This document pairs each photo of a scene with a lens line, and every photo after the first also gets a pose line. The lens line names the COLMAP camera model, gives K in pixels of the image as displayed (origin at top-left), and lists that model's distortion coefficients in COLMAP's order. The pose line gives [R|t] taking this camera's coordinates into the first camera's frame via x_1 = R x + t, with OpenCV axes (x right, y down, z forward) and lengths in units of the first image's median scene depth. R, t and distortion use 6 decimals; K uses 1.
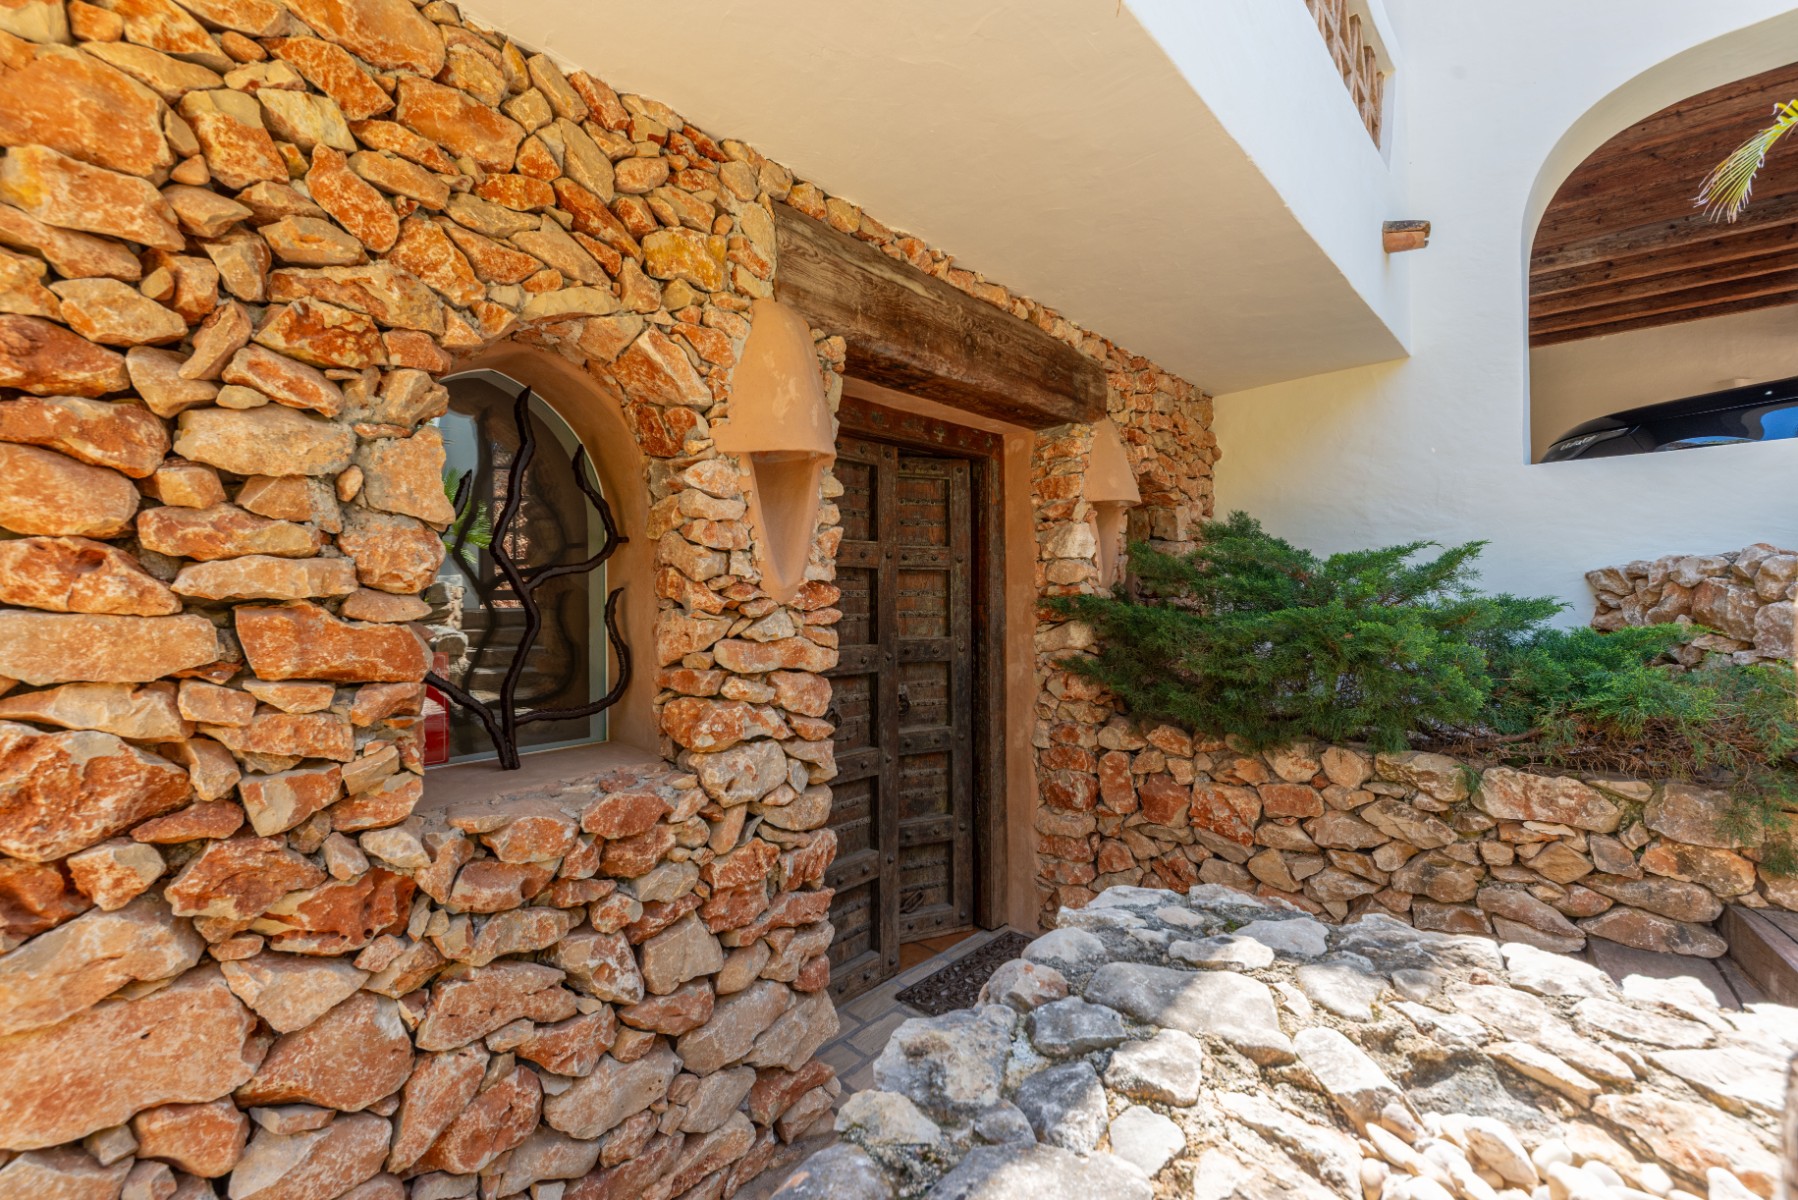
lens RADIAL K [[763.2, 0, 900.5], [0, 763.2, 603.2], [0, 0, 1]] dist [-0.001856, -0.001599]
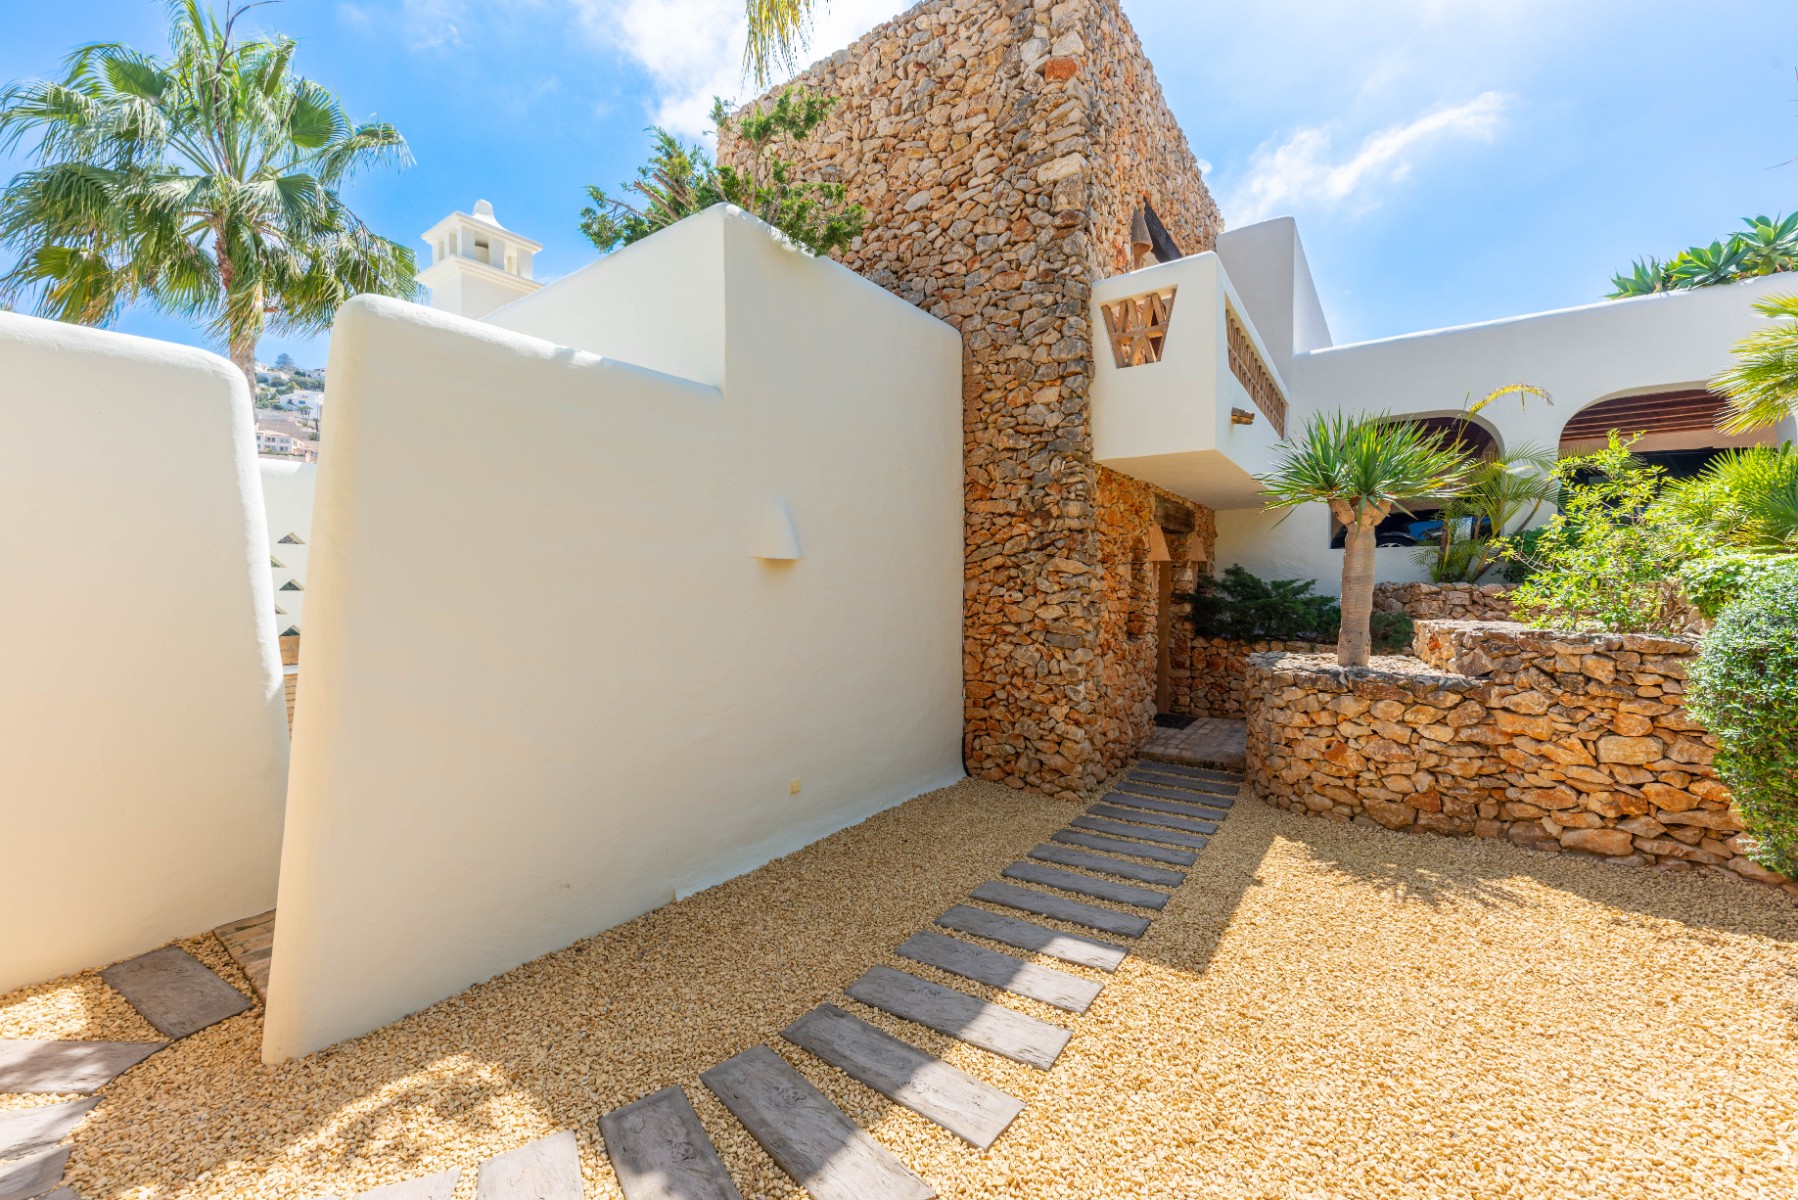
lens RADIAL K [[732.2, 0, 902.1], [0, 732.2, 591.2], [0, 0, 1]] dist [0.000385, 0.000021]
pose [[0.986894, 0.008533, 0.161142, -1.273351], [-0.008931, 0.999959, 0.001740, -0.014166], [-0.161121, -0.003157, 0.986930, -1.549236]]
